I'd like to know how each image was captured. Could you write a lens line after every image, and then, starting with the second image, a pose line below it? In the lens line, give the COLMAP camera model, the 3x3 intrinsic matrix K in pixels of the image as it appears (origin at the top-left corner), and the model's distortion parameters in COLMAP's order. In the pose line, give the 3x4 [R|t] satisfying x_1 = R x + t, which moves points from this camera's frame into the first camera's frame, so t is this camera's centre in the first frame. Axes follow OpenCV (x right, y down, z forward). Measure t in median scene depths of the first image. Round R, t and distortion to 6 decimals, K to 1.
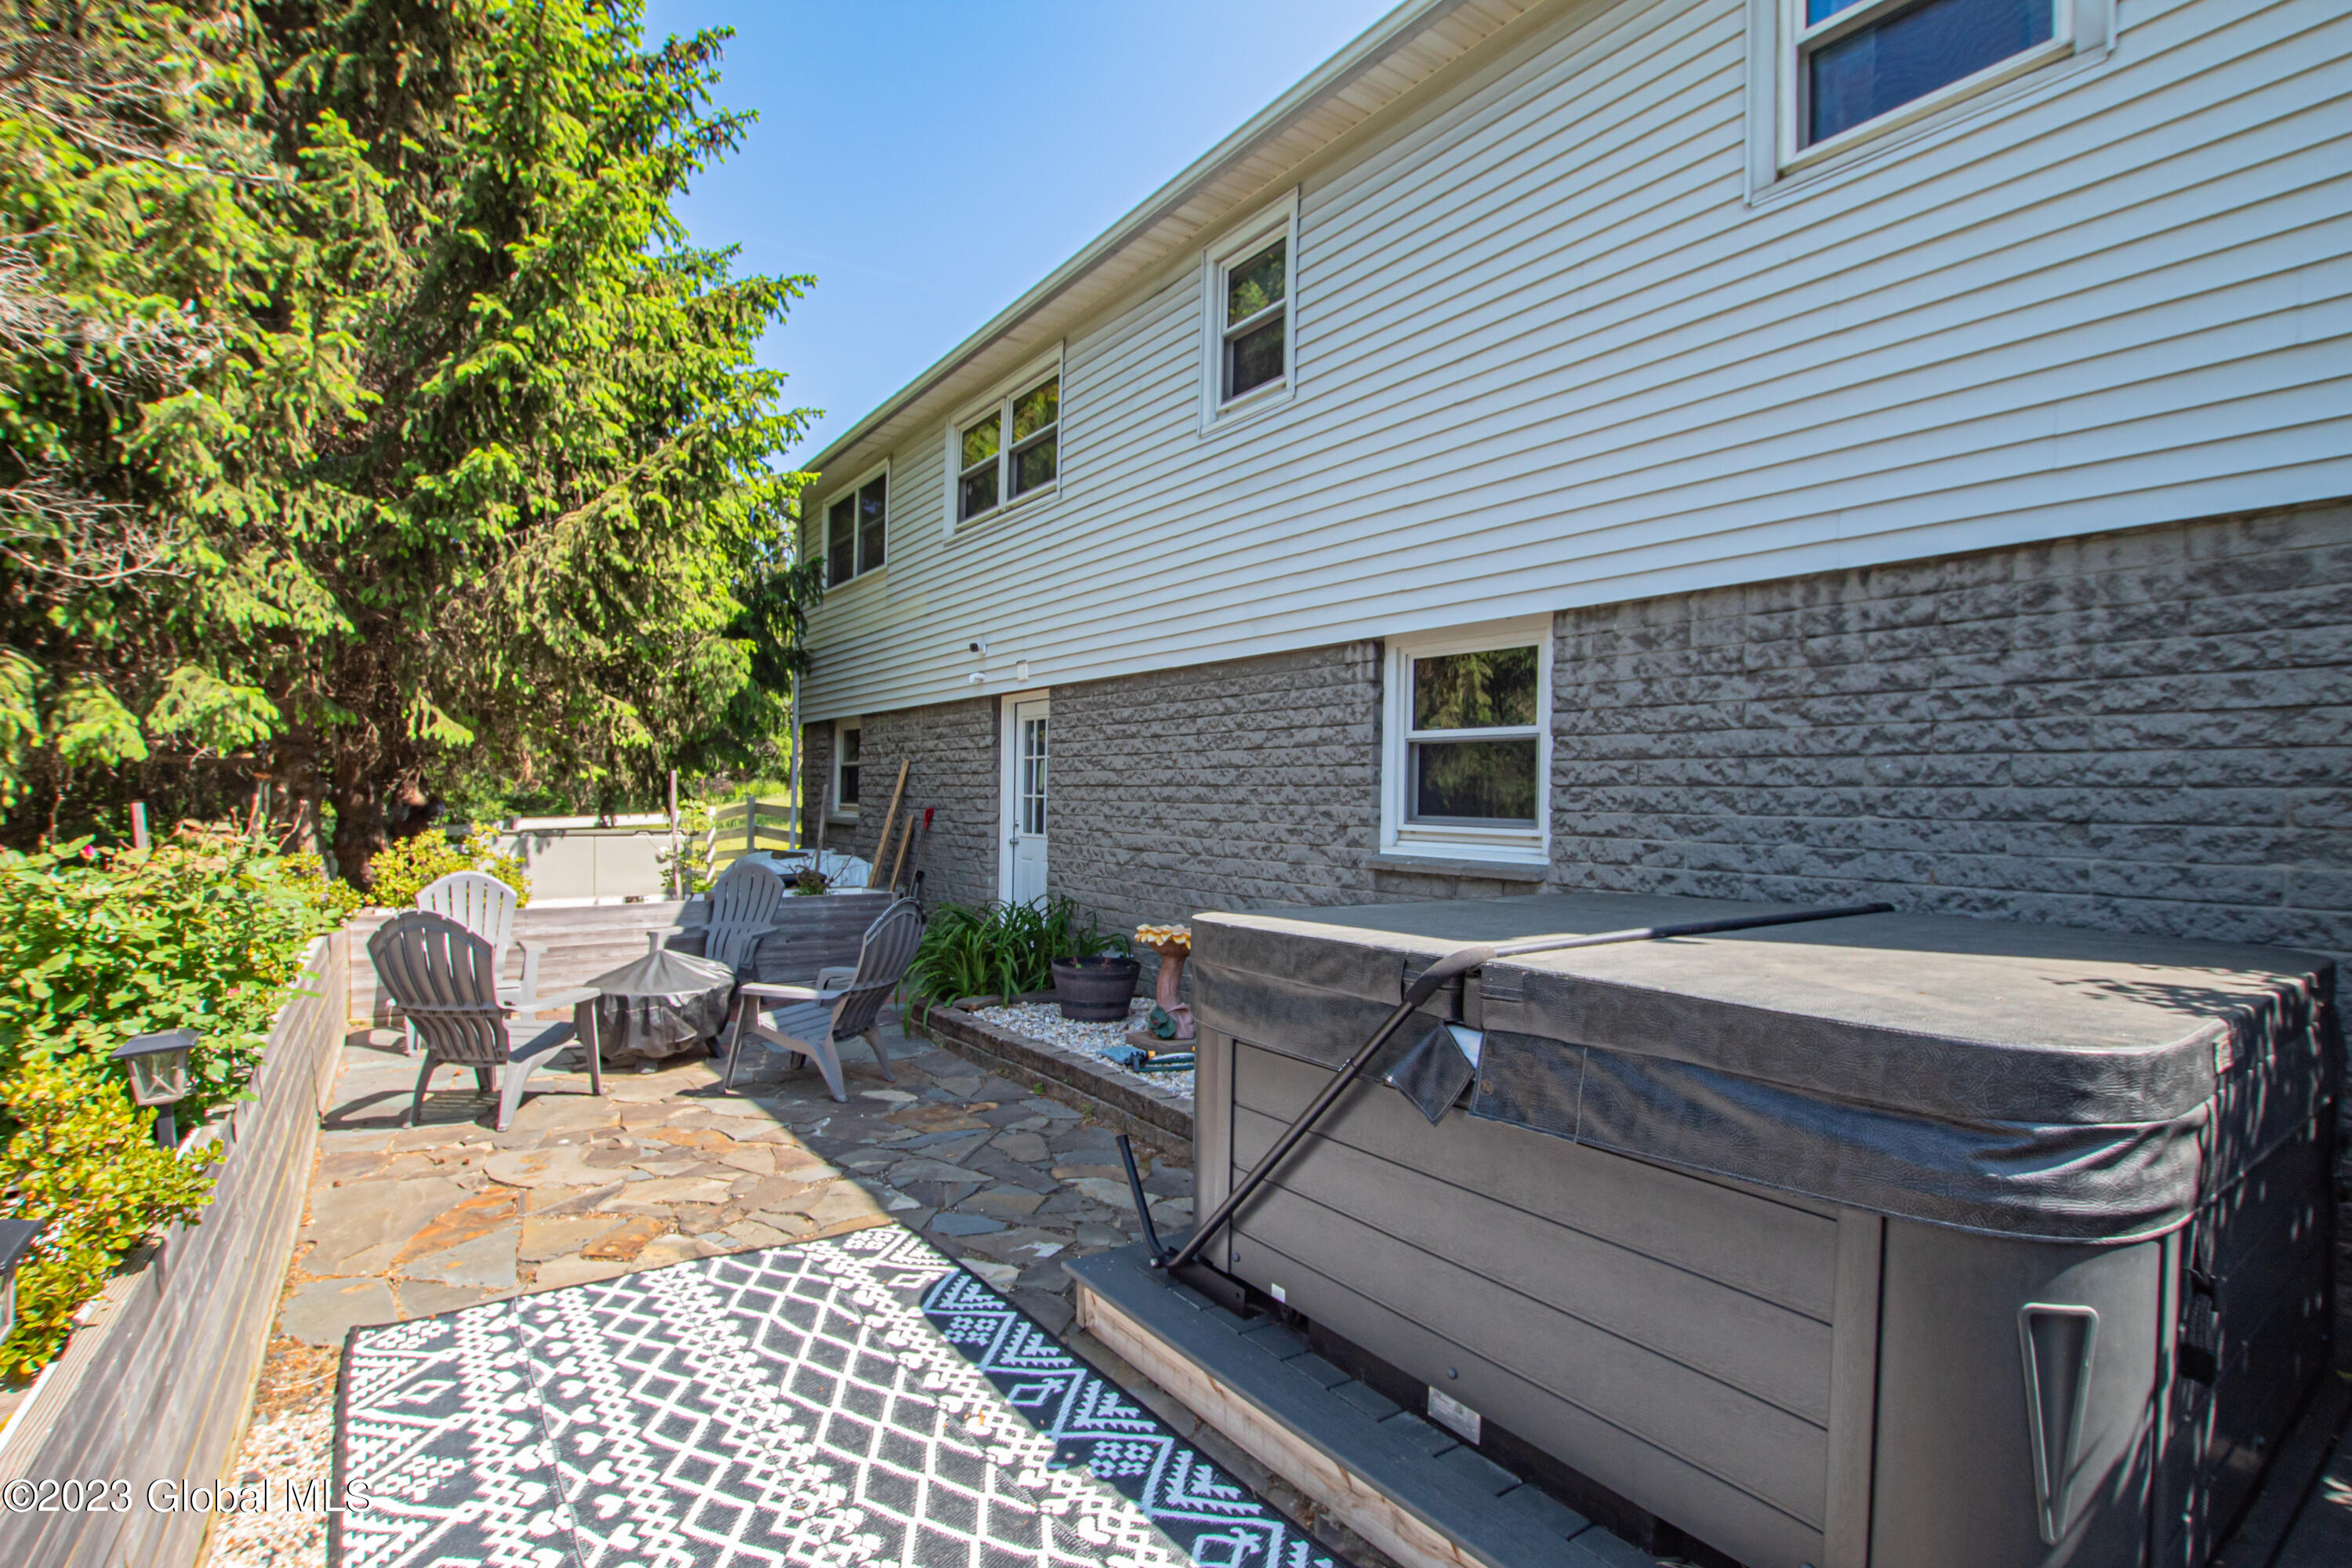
lens RADIAL K [[1089.2, 0, 1175.1], [0, 1089.2, 802.1], [0, 0, 1]] dist [-0.033816, 0.005744]
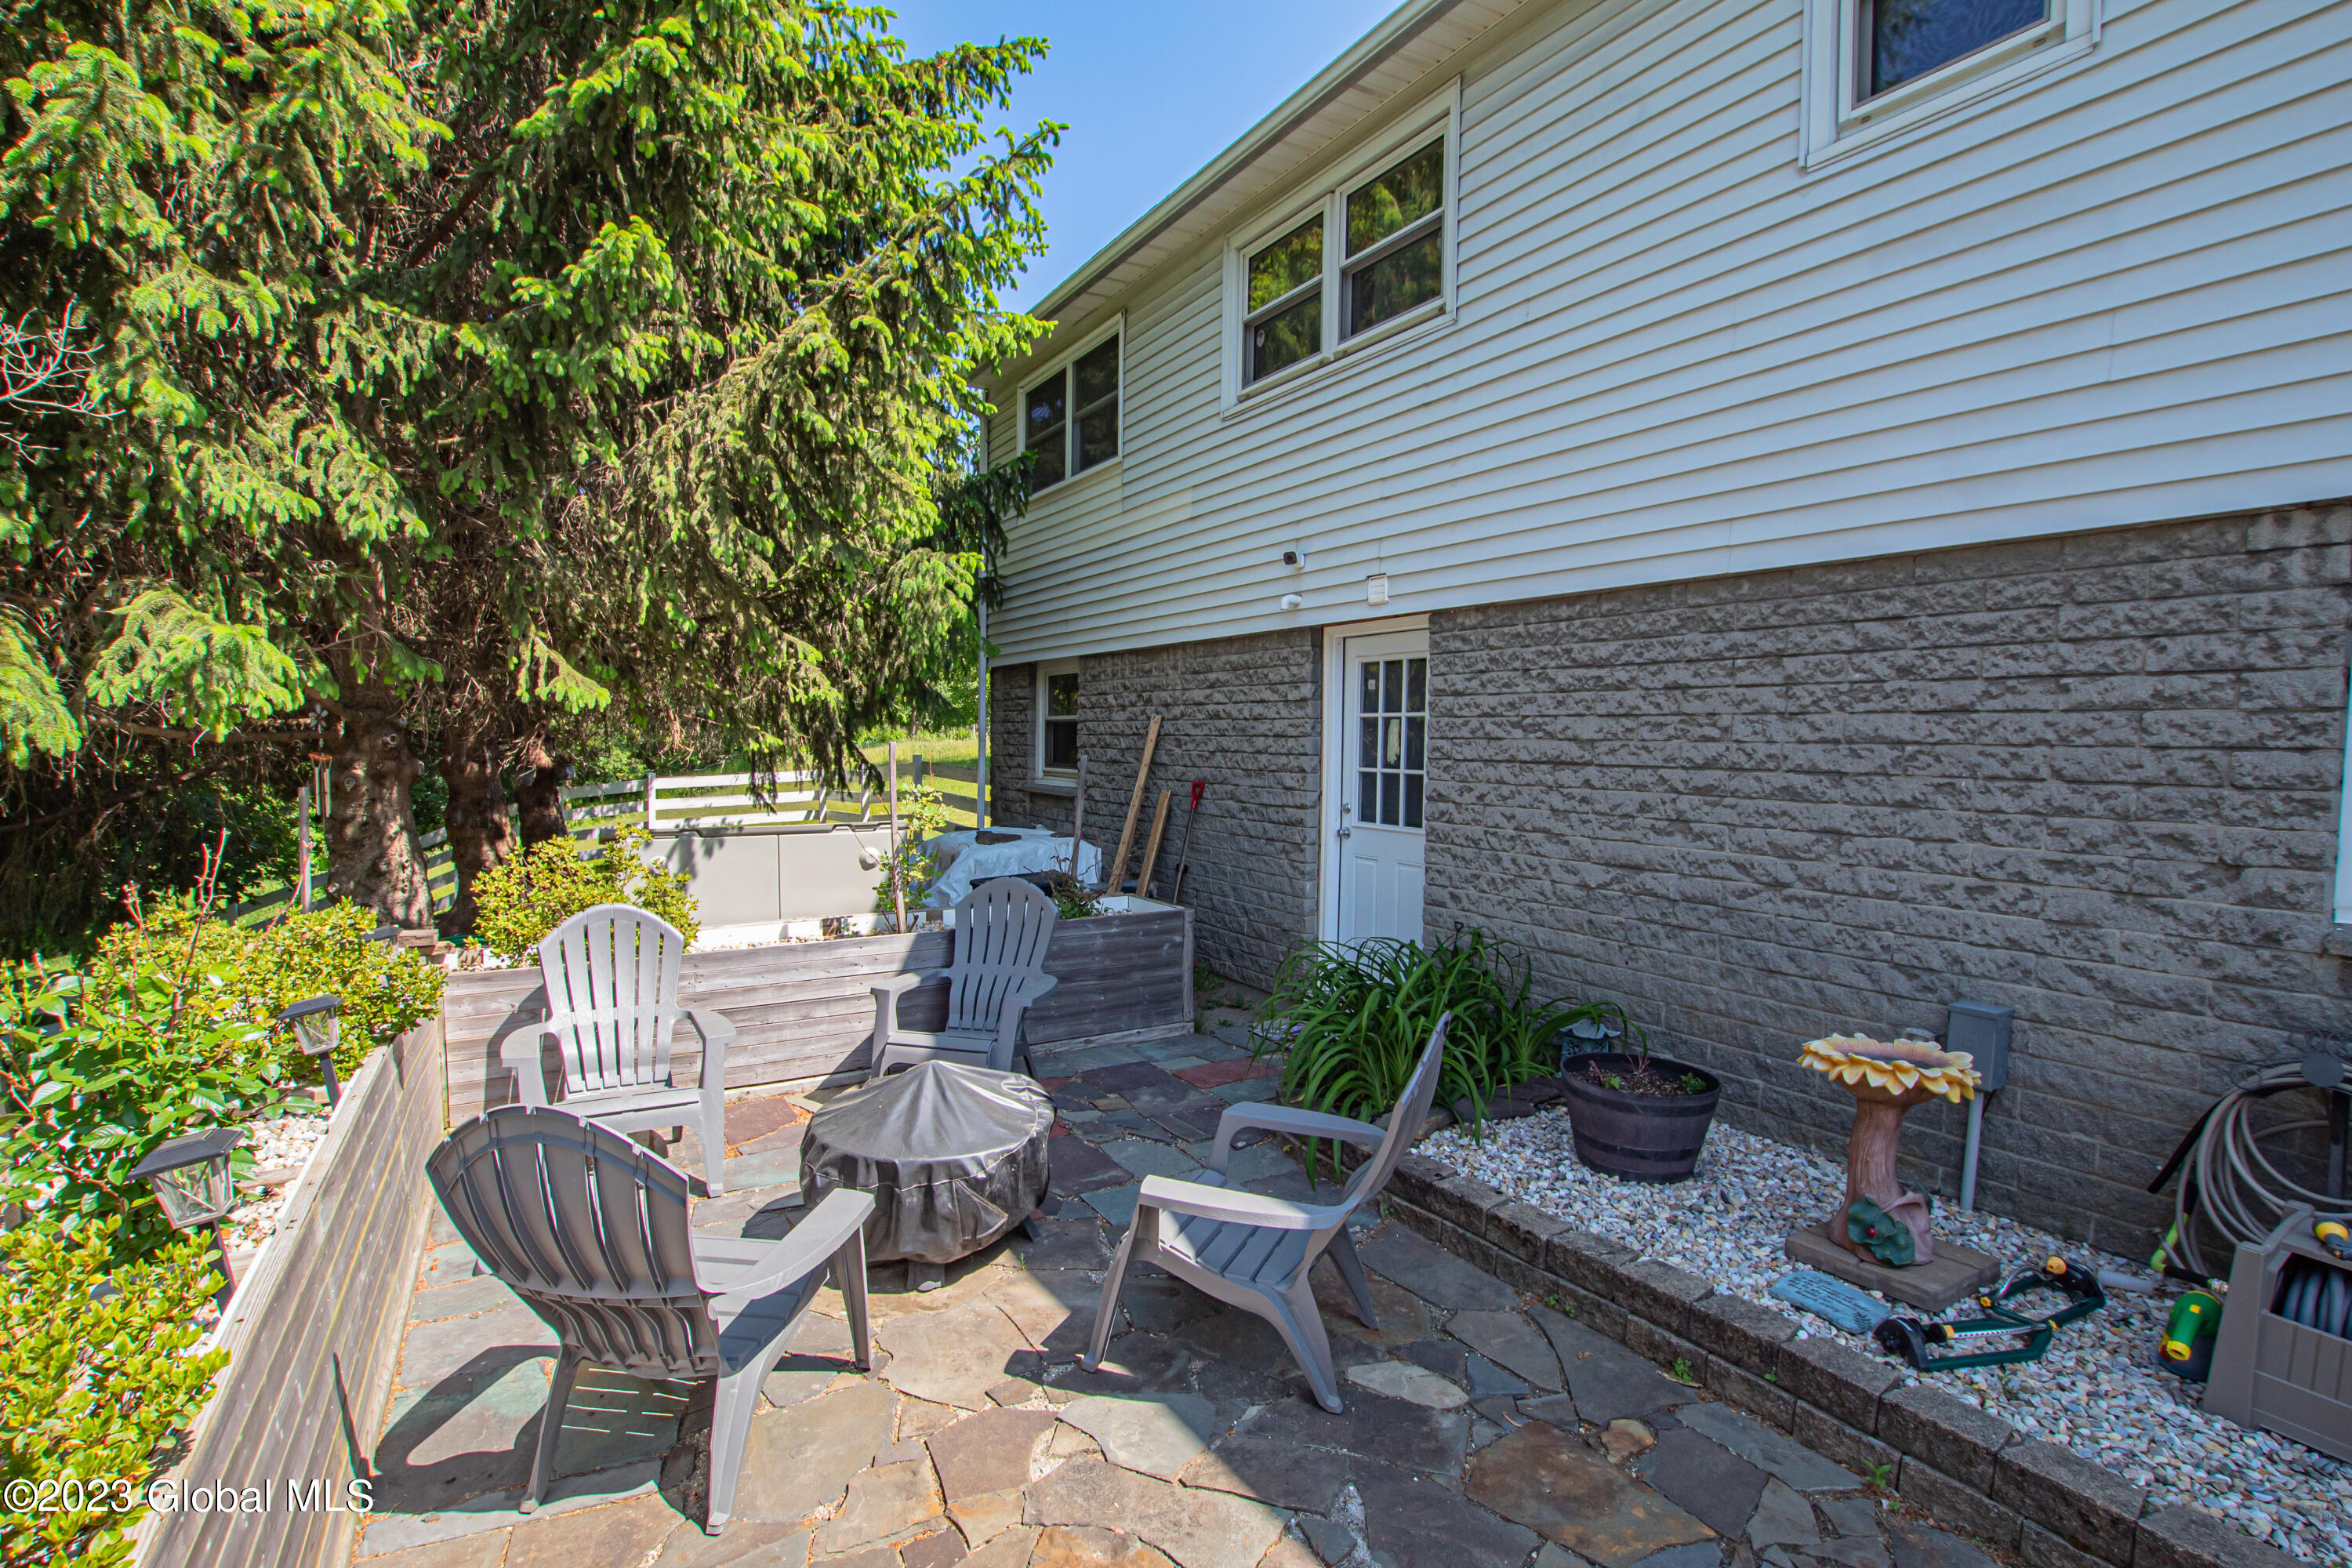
lens RADIAL K [[1090.9, 0, 1177.2], [0, 1090.9, 798.7], [0, 0, 1]] dist [-0.034524, 0.005177]
pose [[0.996107, -0.000778, -0.088154, -0.278565], [0.005516, 0.998552, 0.053515, -0.036203], [0.087984, -0.053793, 0.994668, 0.410708]]
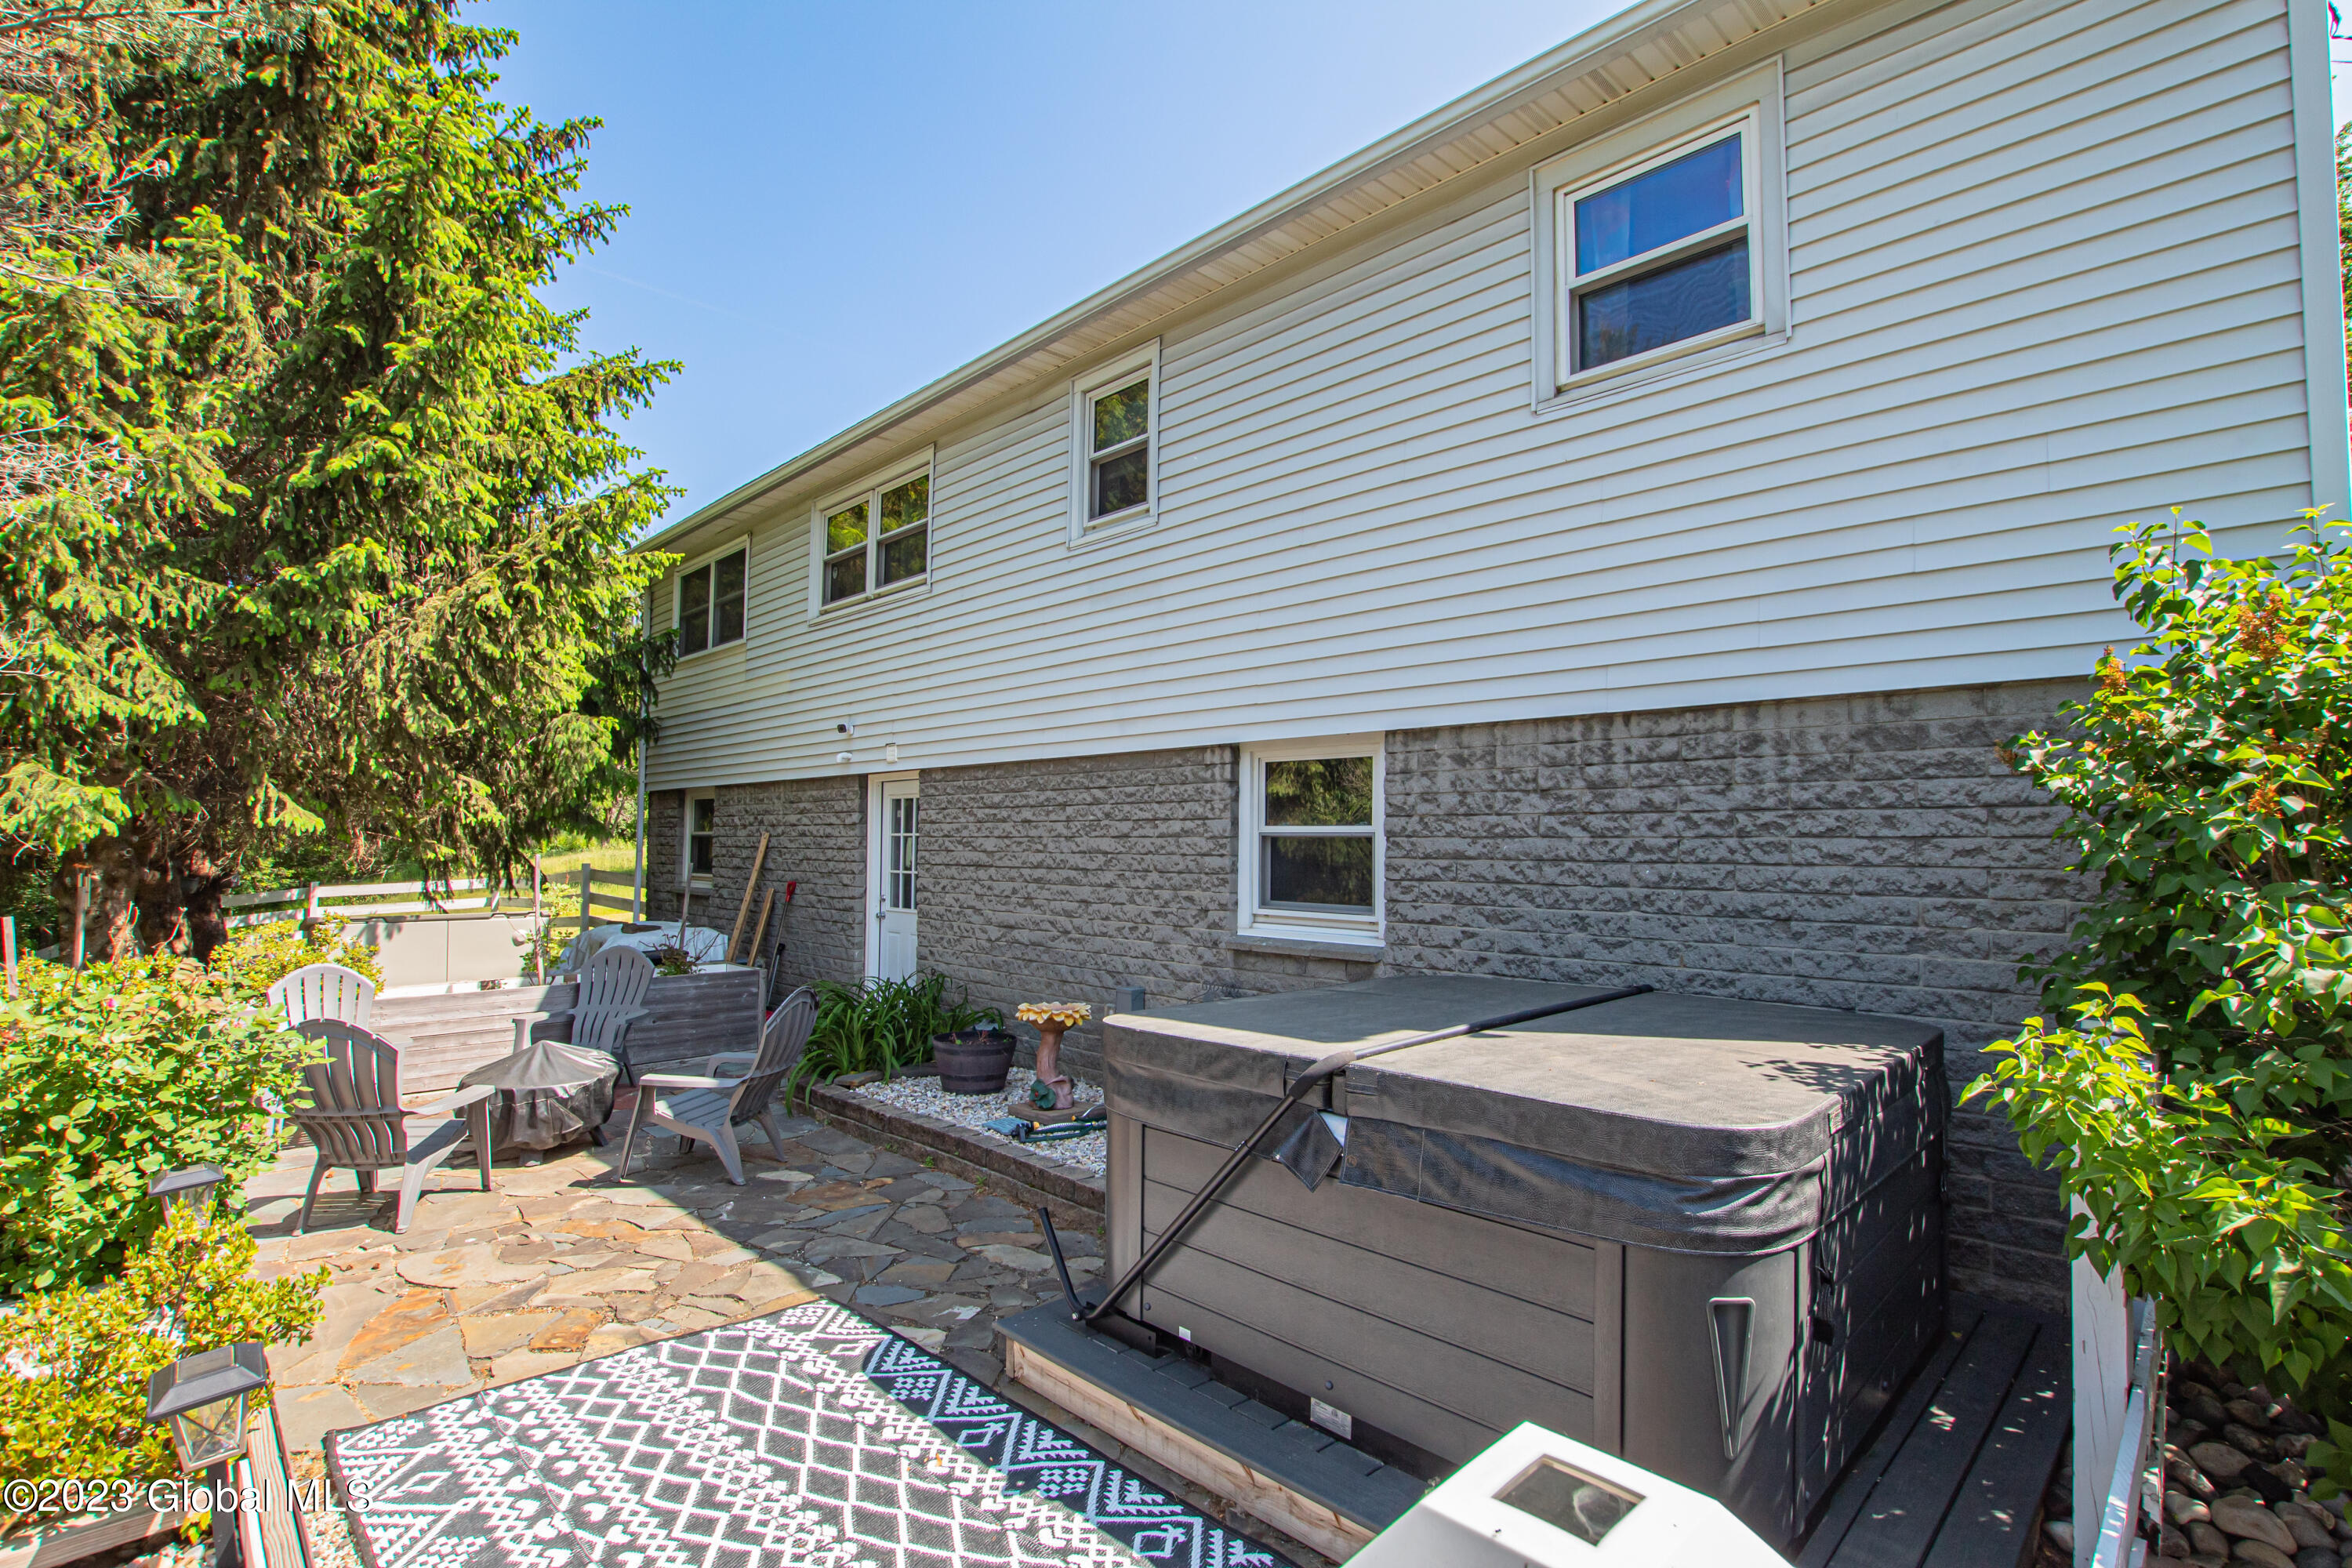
lens RADIAL K [[1090.9, 0, 1177.2], [0, 1090.9, 798.7], [0, 0, 1]] dist [-0.034524, 0.005177]
pose [[0.988142, -0.002291, 0.153525, -0.040556], [0.008988, 0.999037, -0.042944, -0.040031], [-0.153278, 0.043815, 0.987211, -0.094957]]
